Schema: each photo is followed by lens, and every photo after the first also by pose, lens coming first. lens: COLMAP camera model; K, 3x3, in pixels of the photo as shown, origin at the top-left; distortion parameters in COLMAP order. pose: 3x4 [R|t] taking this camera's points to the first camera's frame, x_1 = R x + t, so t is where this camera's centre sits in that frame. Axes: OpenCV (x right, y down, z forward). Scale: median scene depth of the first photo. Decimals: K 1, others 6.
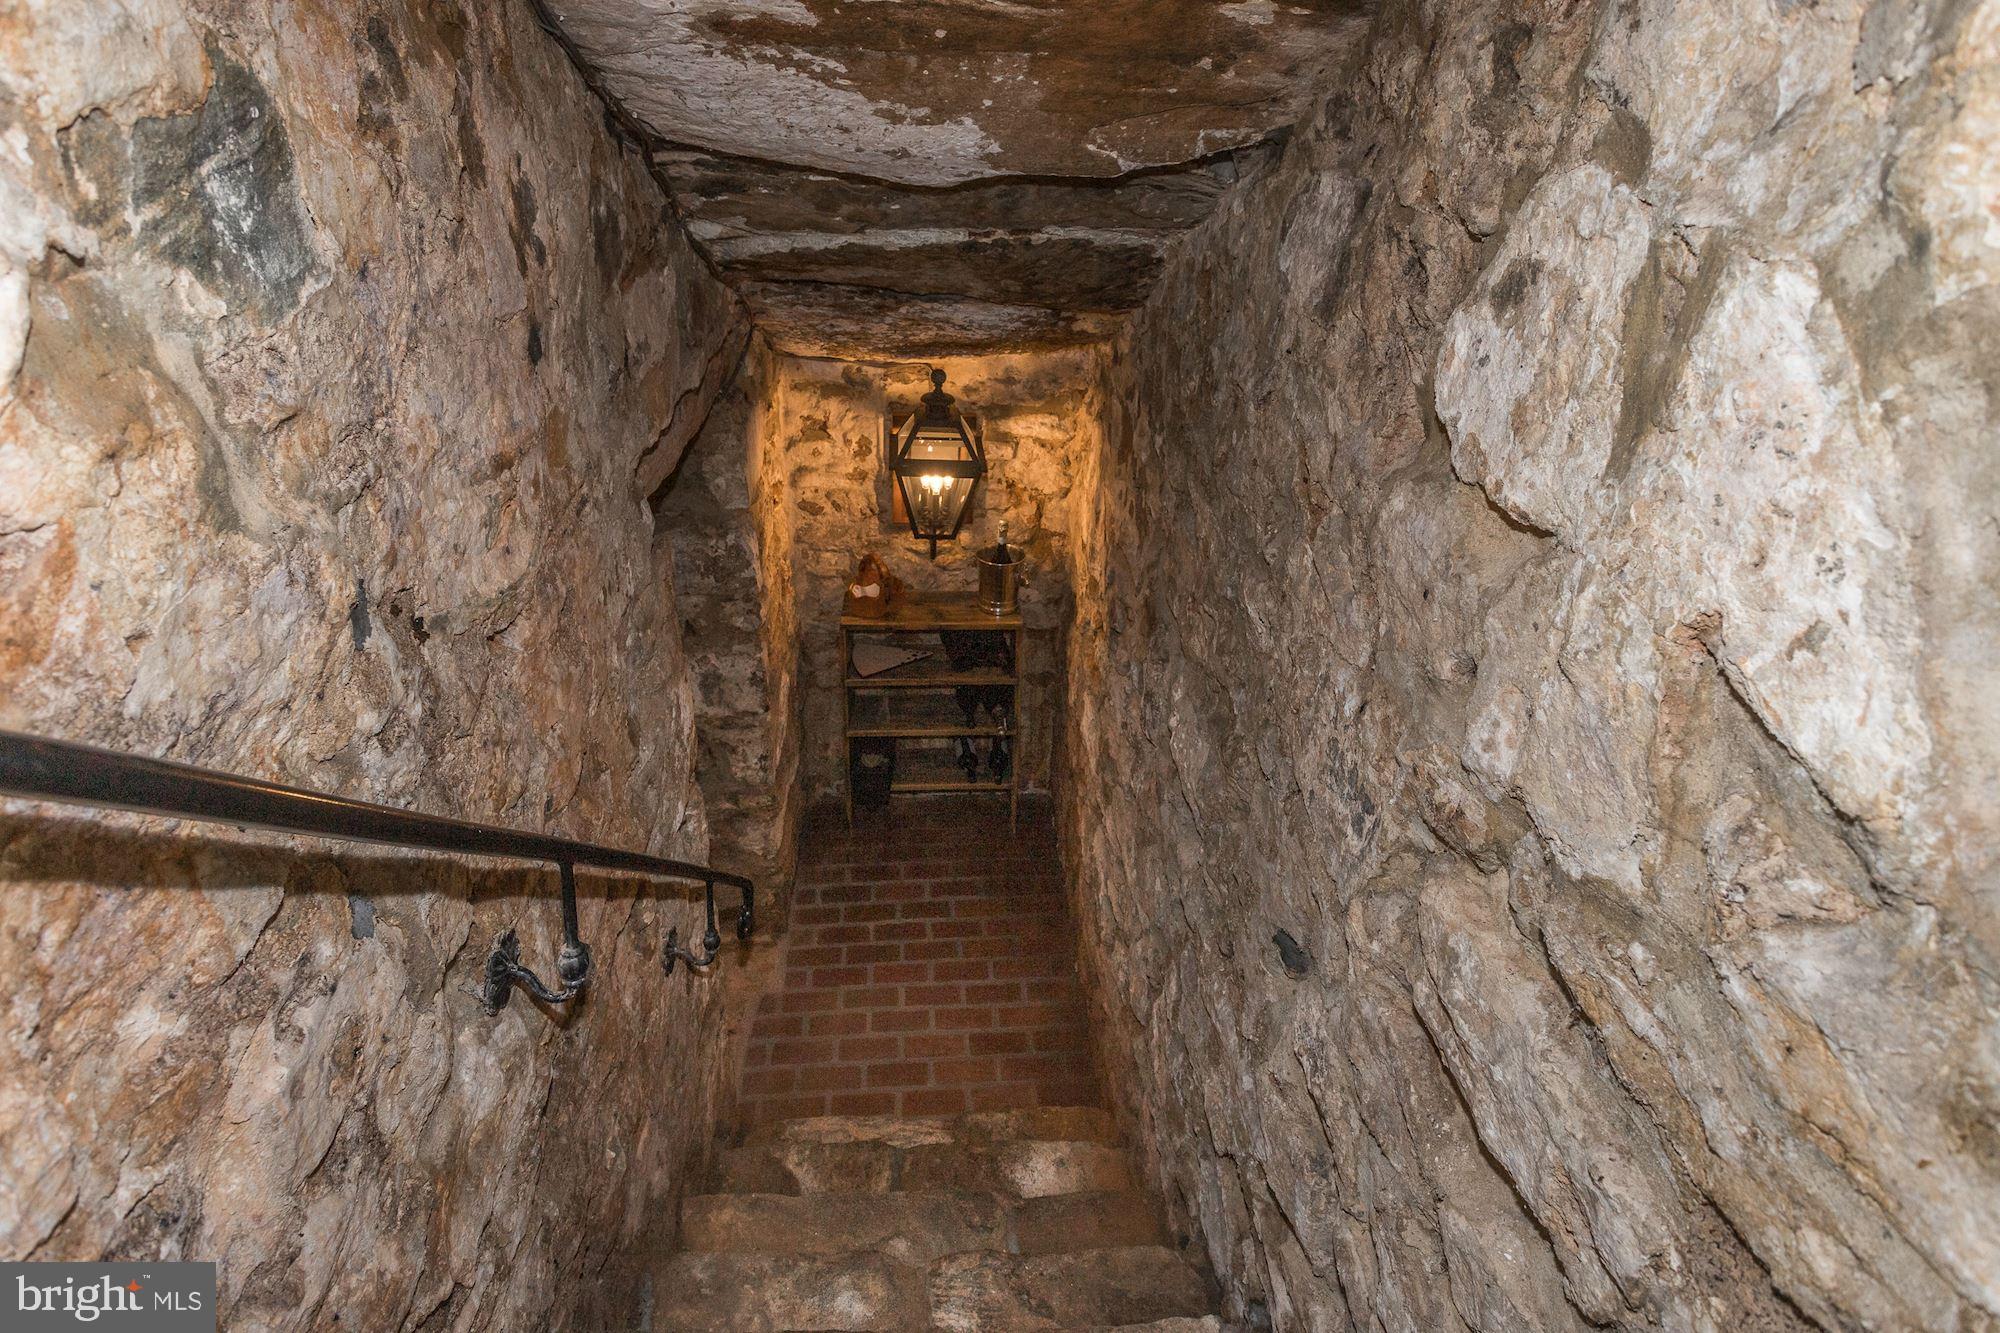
lens RADIAL K [[1151.9, 0, 1000.0], [0, 1151.9, 666.5], [0, 0, 1]] dist [0.000236, -0.000004]
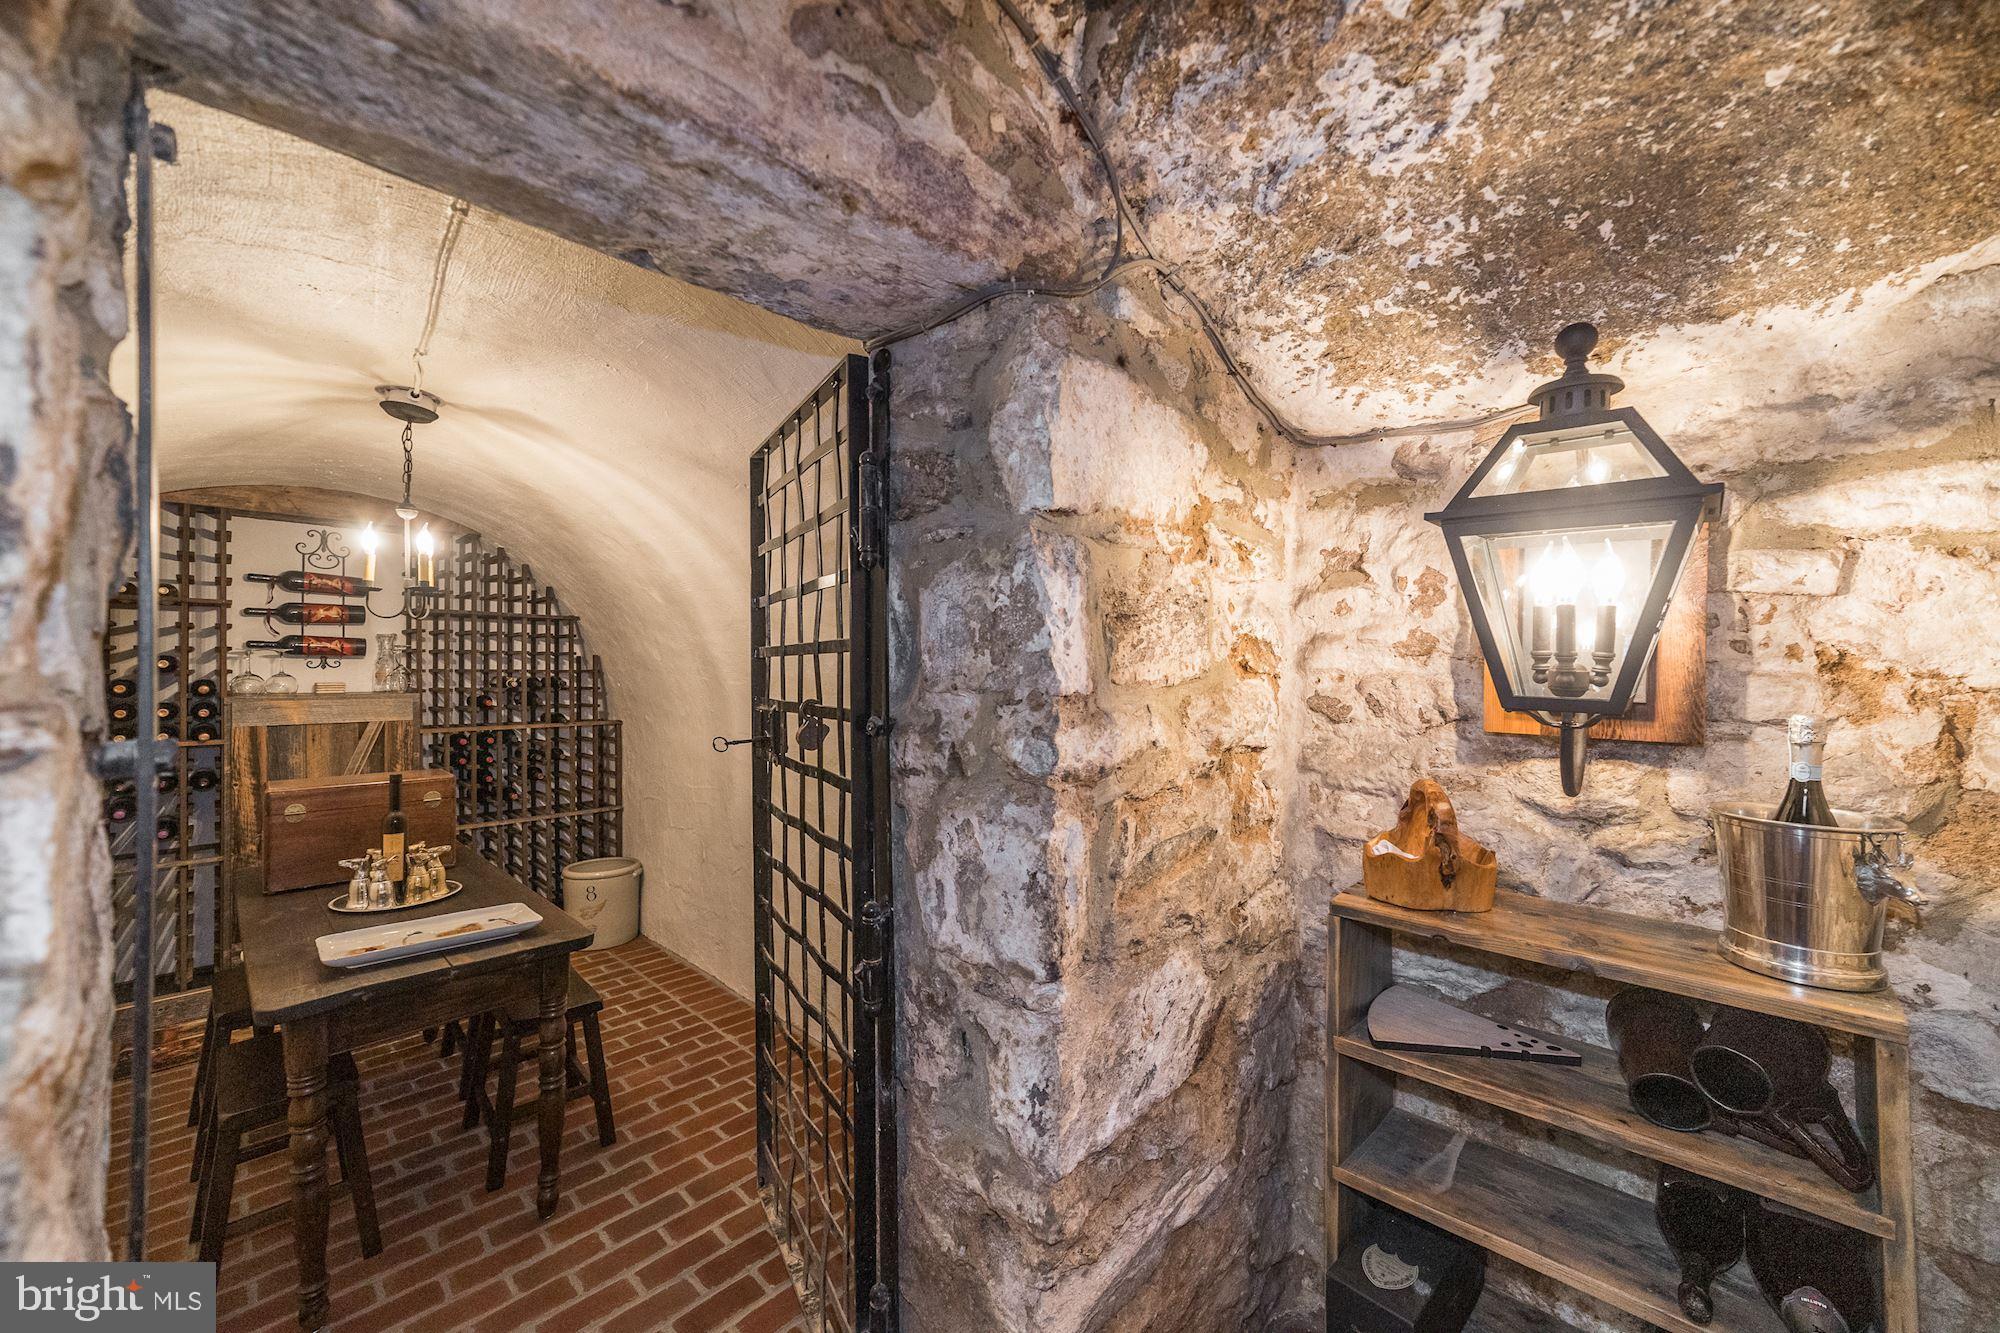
lens RADIAL K [[760.0, 0, 999.9], [0, 760.0, 662.5], [0, 0, 1]] dist [0.001703, 0.000295]
pose [[0.672236, -0.032074, -0.739642, 0.010398], [-0.355321, 0.862497, -0.360341, 0.041909], [0.649497, 0.505044, 0.568405, 0.671858]]
